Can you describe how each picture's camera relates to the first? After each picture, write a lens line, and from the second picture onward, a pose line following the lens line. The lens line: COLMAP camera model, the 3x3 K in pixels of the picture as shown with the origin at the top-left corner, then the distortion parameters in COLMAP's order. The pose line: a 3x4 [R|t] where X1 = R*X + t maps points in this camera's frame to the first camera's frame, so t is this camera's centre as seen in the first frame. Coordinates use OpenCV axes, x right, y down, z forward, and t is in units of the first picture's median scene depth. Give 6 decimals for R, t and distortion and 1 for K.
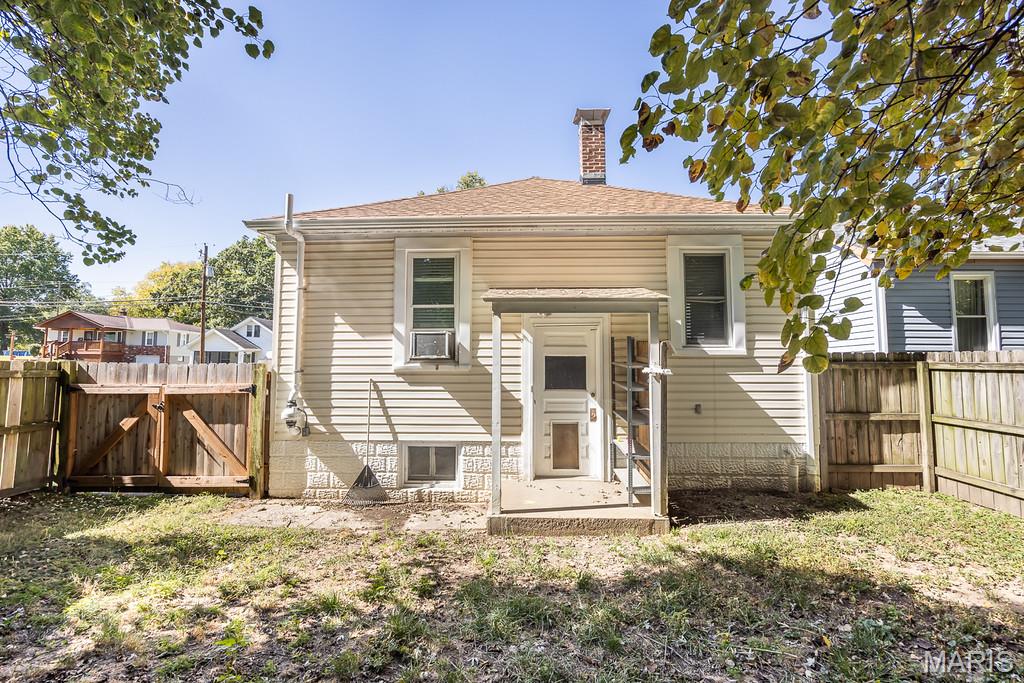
lens RADIAL K [[442.6, 0, 514.9], [0, 442.6, 338.1], [0, 0, 1]] dist [-0.017472, -0.000163]
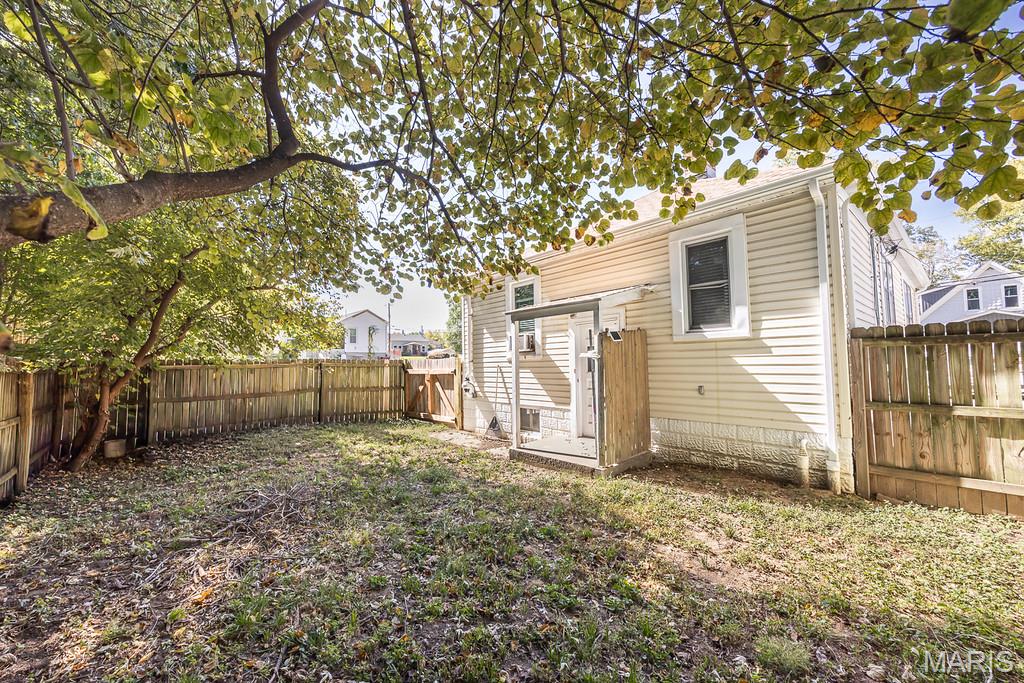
lens RADIAL K [[406.3, 0, 512.2], [0, 406.3, 341.5], [0, 0, 1]] dist [0.001638, 0.000274]
pose [[0.676795, -0.053902, -0.734196, 0.835071], [0.069732, 0.997526, -0.008955, 0.021184], [0.732862, -0.045136, 0.678879, 0.009760]]
